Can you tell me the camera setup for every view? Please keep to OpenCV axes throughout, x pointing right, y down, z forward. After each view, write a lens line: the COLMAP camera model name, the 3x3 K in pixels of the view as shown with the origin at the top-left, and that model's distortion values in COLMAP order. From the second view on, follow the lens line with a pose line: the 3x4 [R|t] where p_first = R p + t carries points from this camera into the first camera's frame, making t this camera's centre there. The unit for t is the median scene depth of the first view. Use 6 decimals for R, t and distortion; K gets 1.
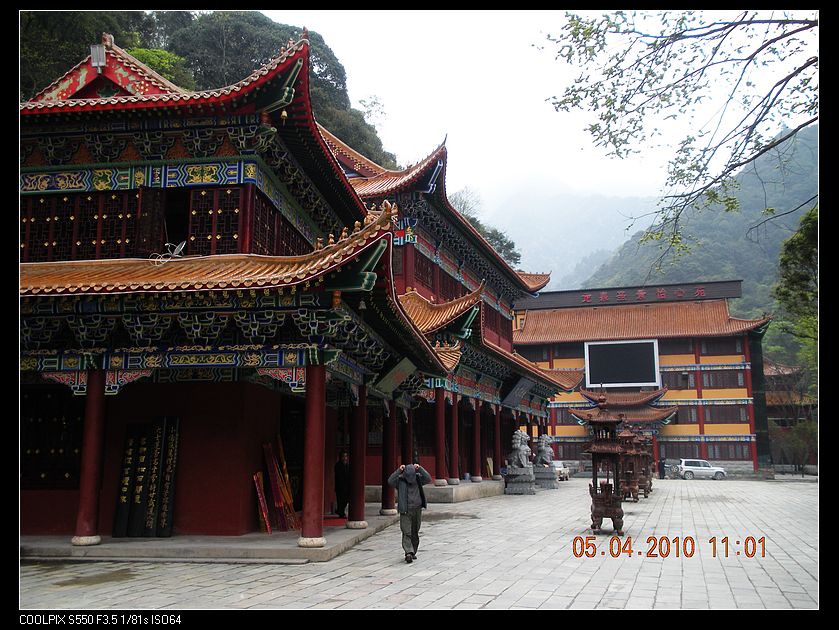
lens RADIAL K [[864.8, 0, 421.4], [0, 864.8, 314.5], [0, 0, 1]] dist [0.080082, 0.000000]
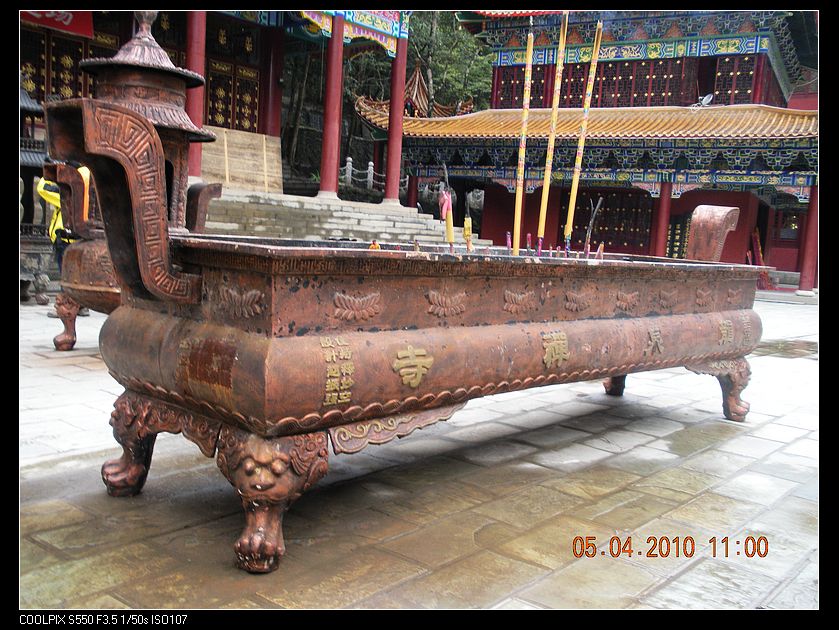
lens RADIAL K [[864.8, 0, 417.0], [0, 864.8, 312.5], [0, 0, 1]] dist [0.080082, 0.000000]
pose [[0.932540, 0.098513, -0.347368, -0.185046], [-0.013367, 0.970820, 0.239439, -0.075519], [0.360819, -0.218643, 0.906645, -0.634549]]
